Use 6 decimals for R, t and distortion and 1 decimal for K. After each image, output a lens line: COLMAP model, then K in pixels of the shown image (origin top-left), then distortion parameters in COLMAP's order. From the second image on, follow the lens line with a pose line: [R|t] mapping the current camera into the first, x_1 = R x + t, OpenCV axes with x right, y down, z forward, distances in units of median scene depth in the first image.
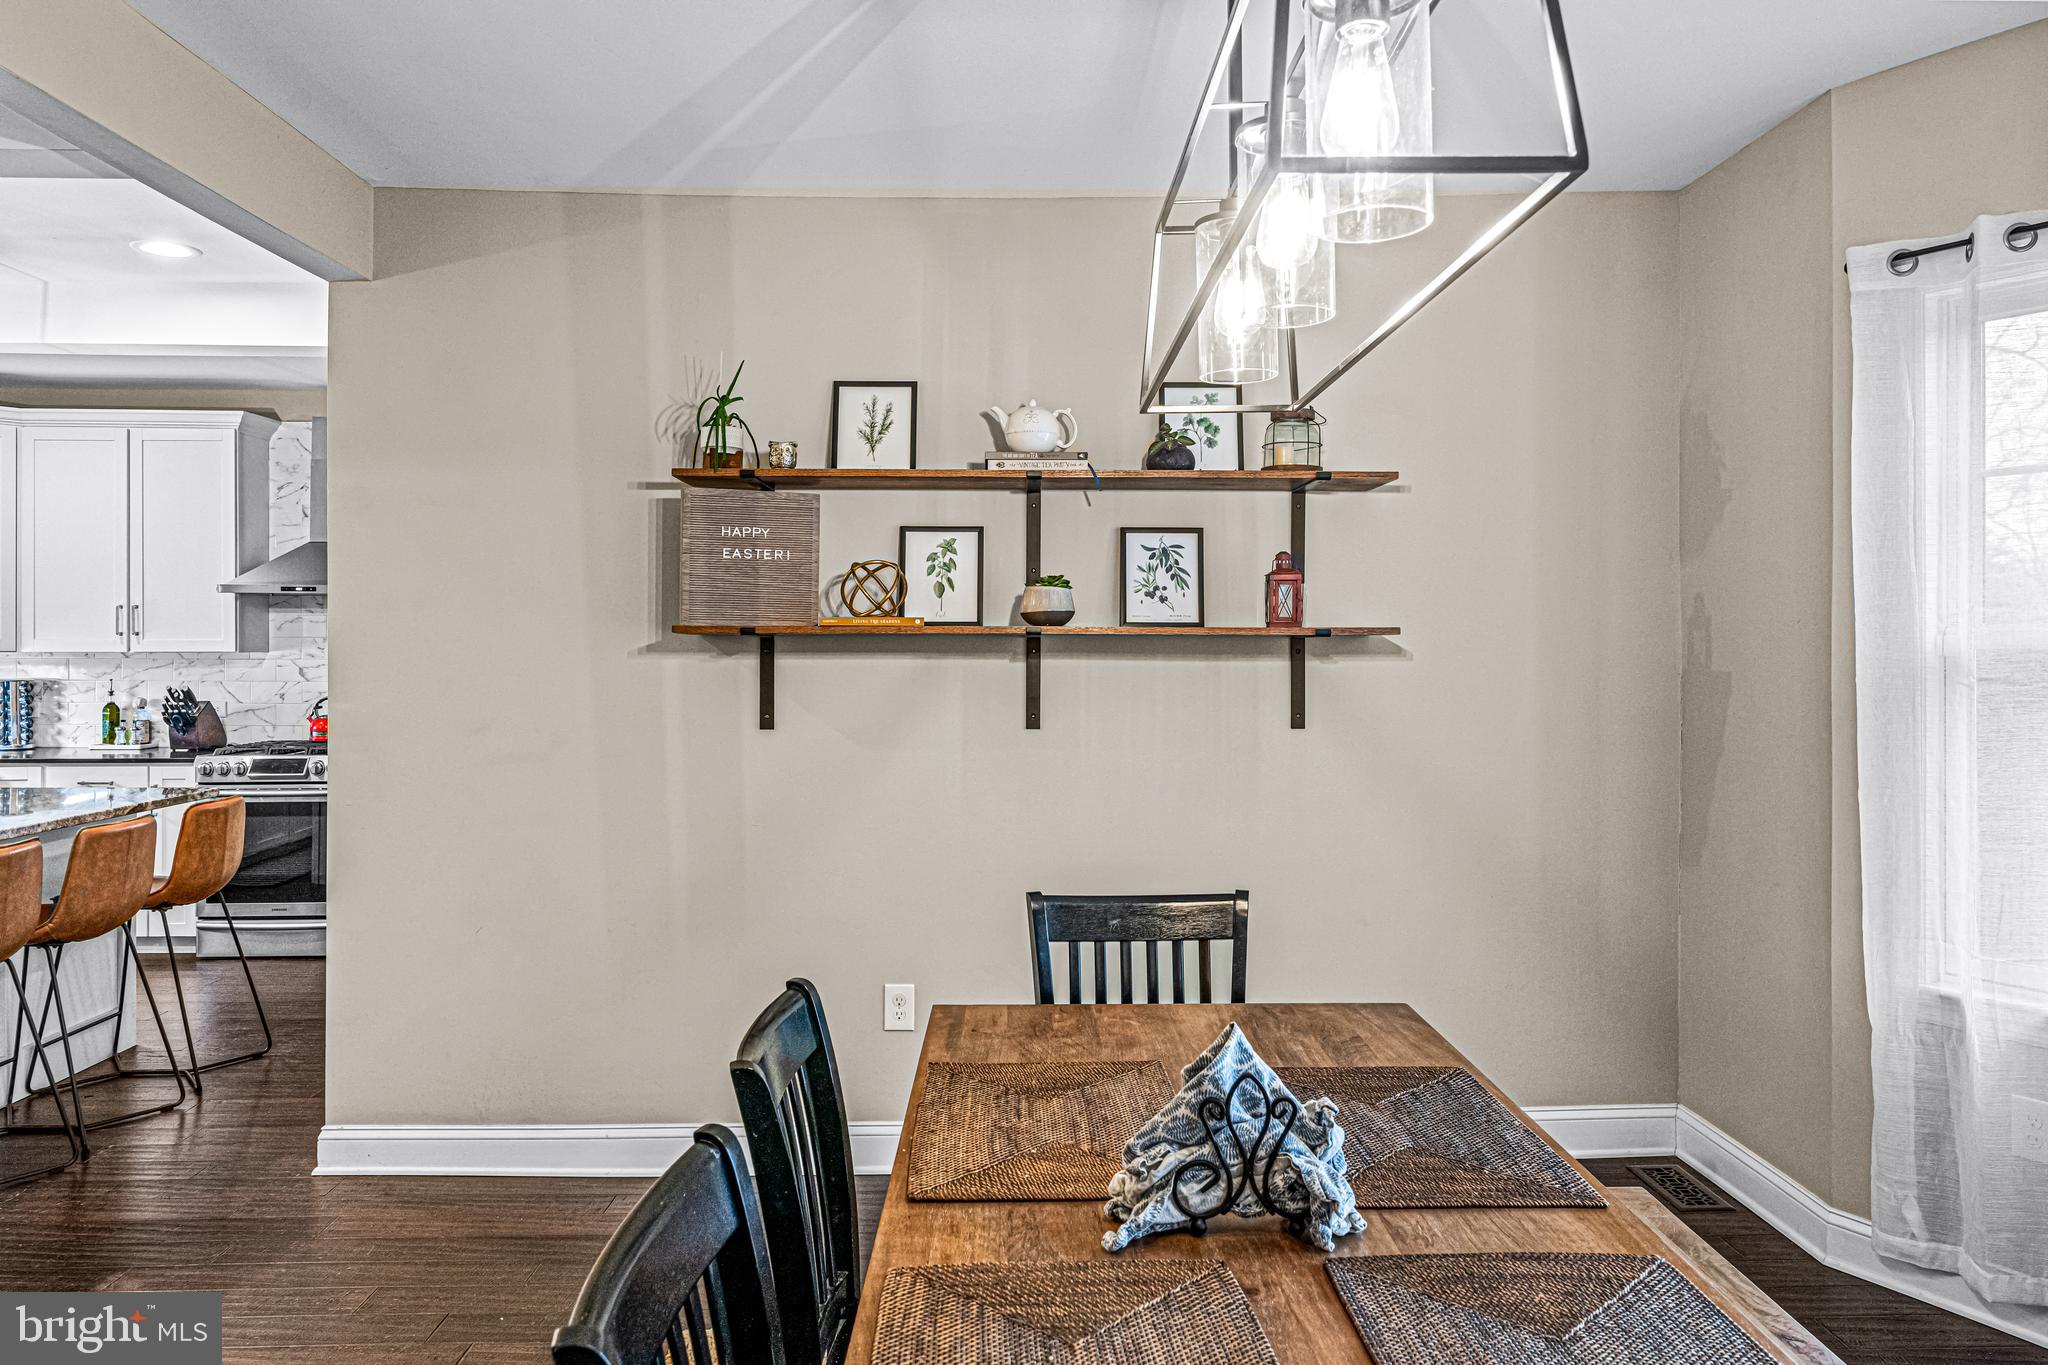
lens RADIAL K [[1347.2, 0, 1023.1], [0, 1347.2, 642.6], [0, 0, 1]] dist [-0.000982, -0.000910]
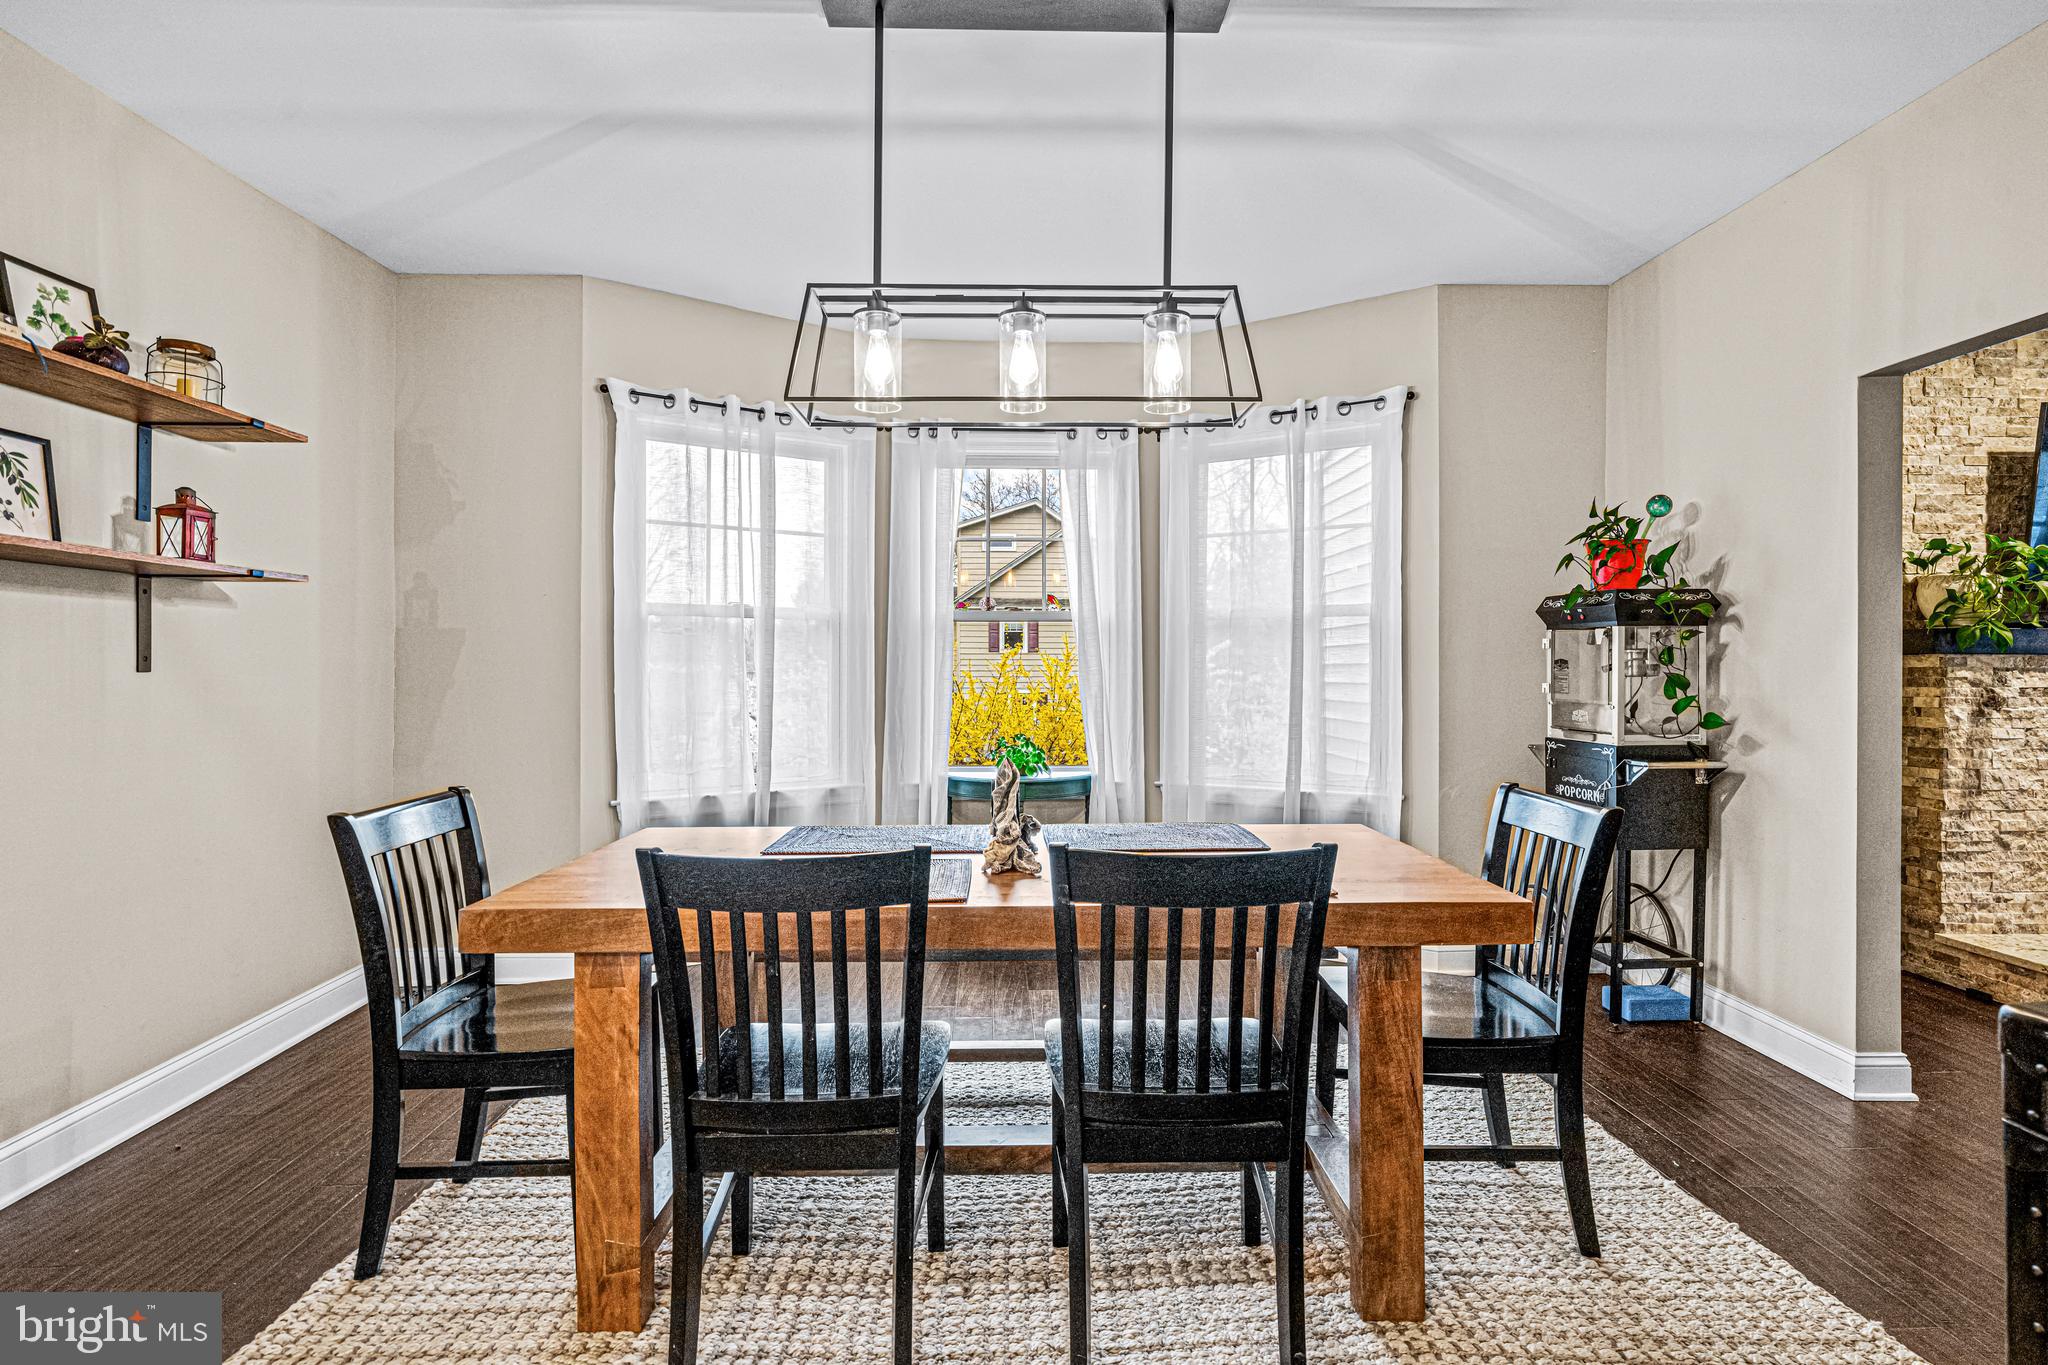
lens RADIAL K [[975.0, 0, 1027.1], [0, 975.0, 658.6], [0, 0, 1]] dist [-0.001341, -0.000641]
pose [[-0.015069, 0.008890, 0.999847, -0.493920], [0.000168, 0.999960, -0.008889, 0.059949], [-0.999886, 0.000034, -0.015070, 0.385377]]
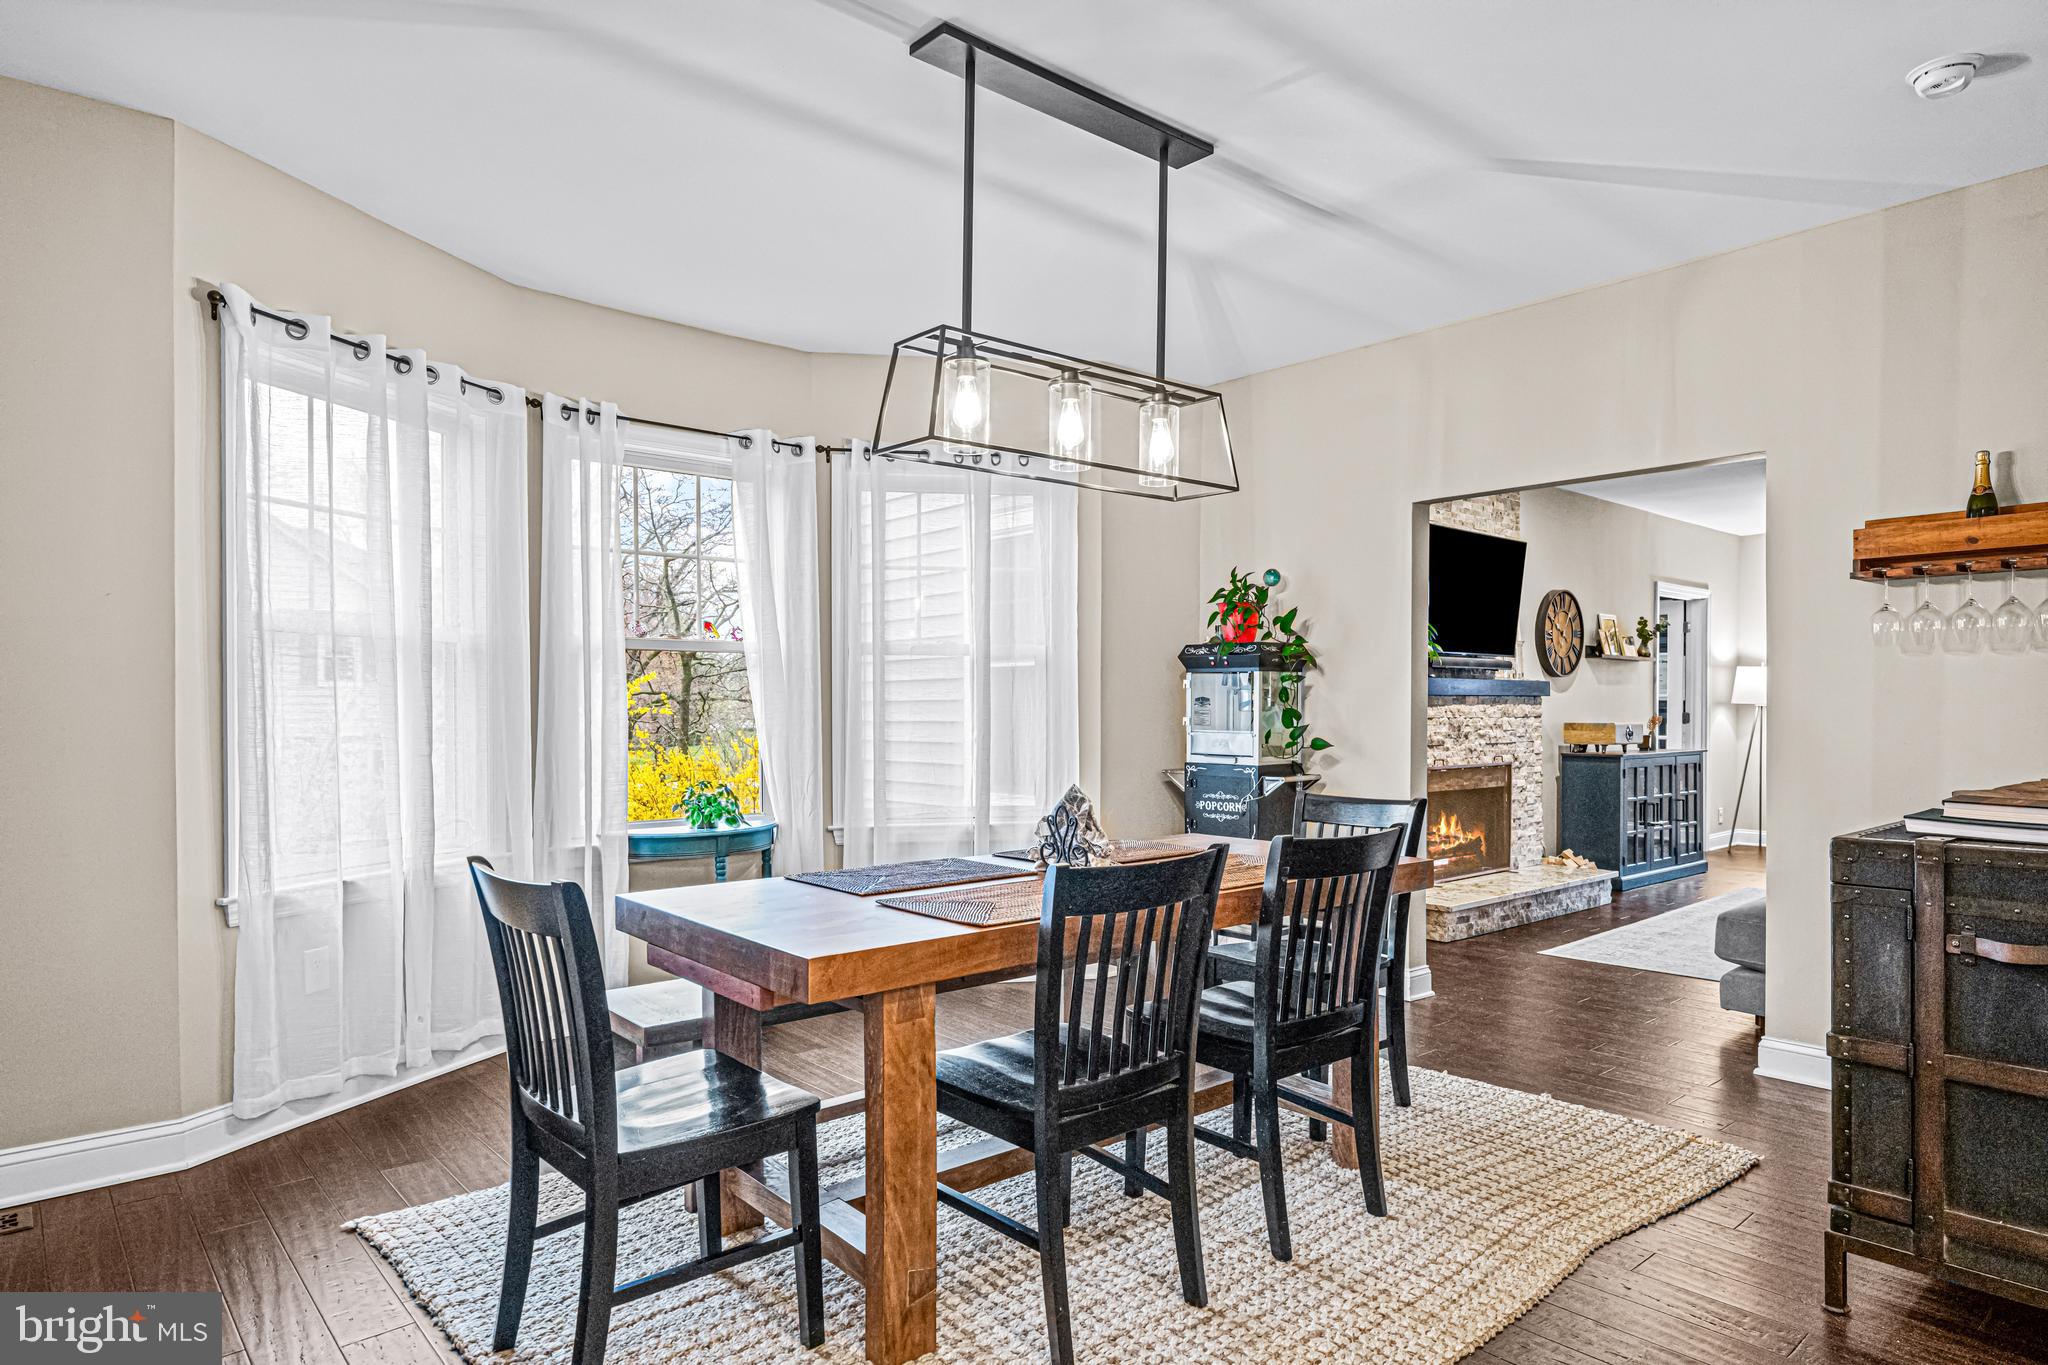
lens RADIAL K [[1167.1, 0, 1023.7], [0, 1167.1, 713.1], [0, 0, 1]] dist [0.004282, -0.001000]
pose [[-0.631700, -0.006517, 0.775186, -0.492188], [-0.000802, 0.999970, 0.007753, 0.060756], [-0.775213, 0.004276, -0.631686, 0.884443]]
